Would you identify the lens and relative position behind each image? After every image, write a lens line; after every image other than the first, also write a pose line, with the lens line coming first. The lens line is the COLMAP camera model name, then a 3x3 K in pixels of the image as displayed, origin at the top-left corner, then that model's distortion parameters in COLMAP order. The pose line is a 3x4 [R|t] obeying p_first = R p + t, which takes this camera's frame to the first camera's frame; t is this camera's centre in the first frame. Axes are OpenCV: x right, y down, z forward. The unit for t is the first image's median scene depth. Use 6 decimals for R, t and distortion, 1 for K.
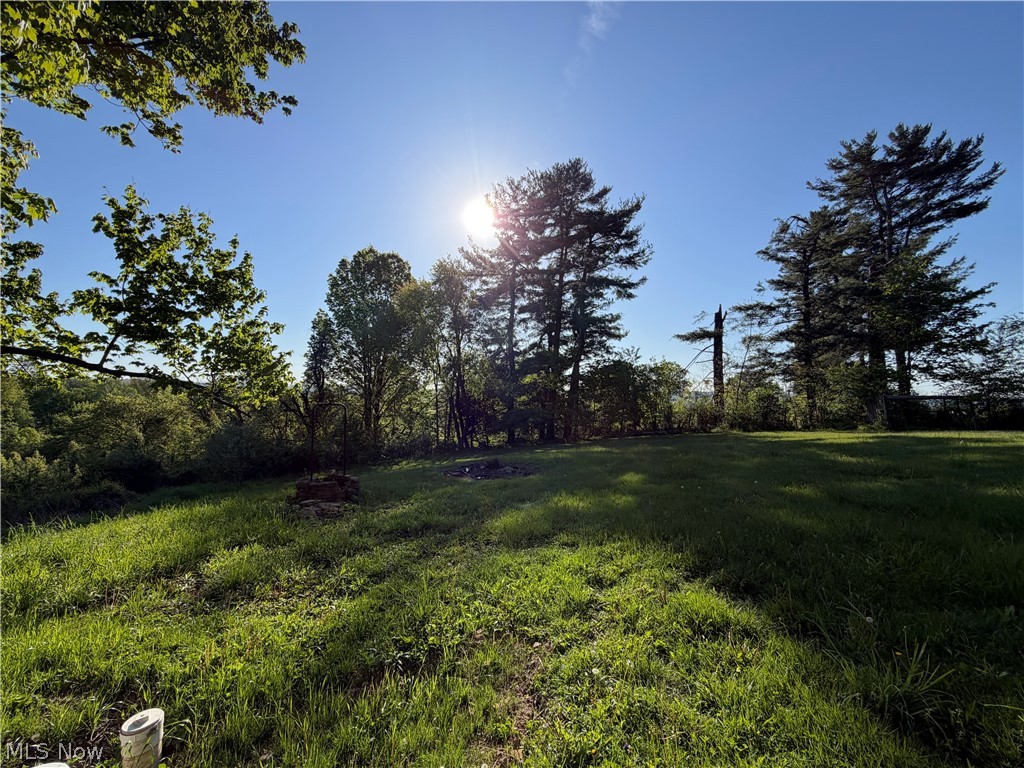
lens RADIAL K [[412.6, 0, 511.9], [0, 412.6, 383.7], [0, 0, 1]] dist [-0.003531, -0.000640]
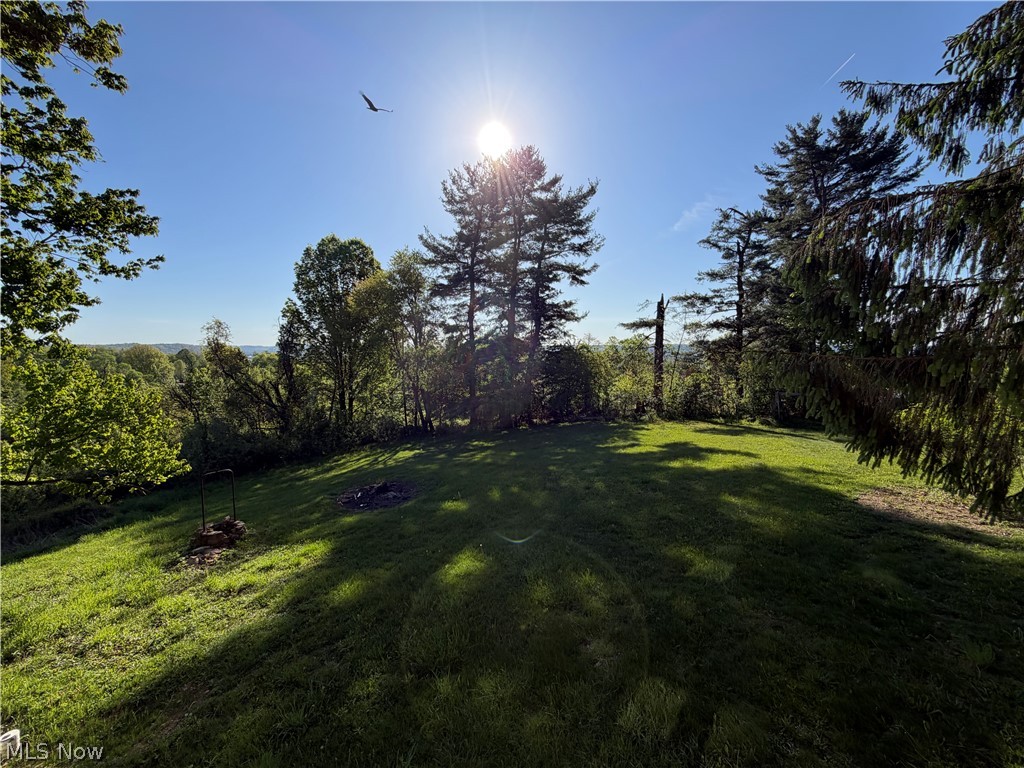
lens RADIAL K [[412.6, 0, 511.6], [0, 412.6, 382.9], [0, 0, 1]] dist [-0.003531, -0.000640]
pose [[0.999793, -0.020317, -0.000827, 0.104121], [0.020295, 0.994624, 0.101543, -0.071458], [-0.001240, -0.101539, 0.994831, -0.060581]]
